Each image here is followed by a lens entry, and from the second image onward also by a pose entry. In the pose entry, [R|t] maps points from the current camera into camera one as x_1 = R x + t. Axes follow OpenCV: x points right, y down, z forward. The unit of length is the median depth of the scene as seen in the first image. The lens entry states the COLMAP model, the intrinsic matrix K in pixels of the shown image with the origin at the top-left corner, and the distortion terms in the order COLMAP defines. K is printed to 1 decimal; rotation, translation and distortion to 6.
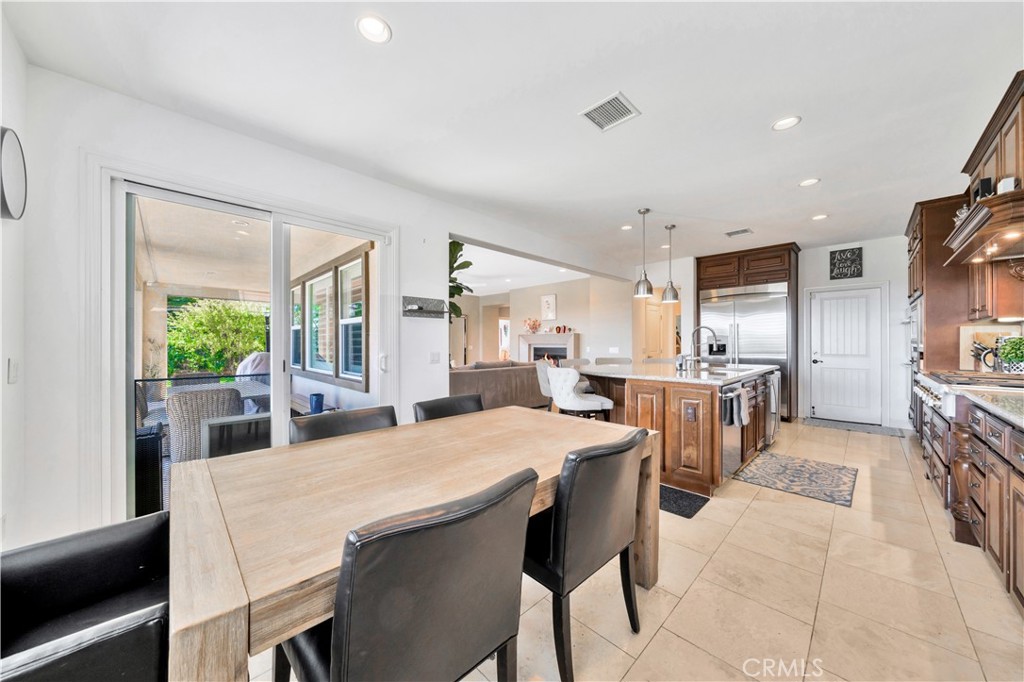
lens RADIAL K [[347.9, 0, 513.7], [0, 347.9, 342.7], [0, 0, 1]] dist [-0.001144, 0.000060]
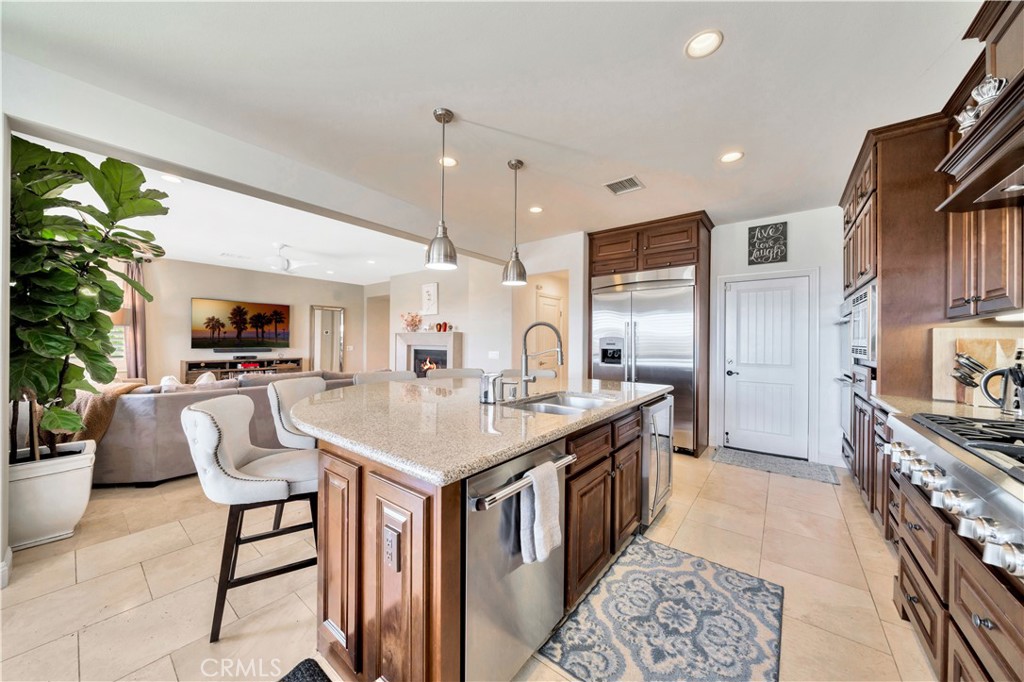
lens RADIAL K [[347.9, 0, 509.8], [0, 347.9, 341.7], [0, 0, 1]] dist [-0.001144, 0.000060]
pose [[0.992092, 0.008030, 0.125254, 0.314065], [-0.008266, 0.999965, 0.001362, -0.011927], [-0.125239, -0.002387, 0.992124, 0.327013]]
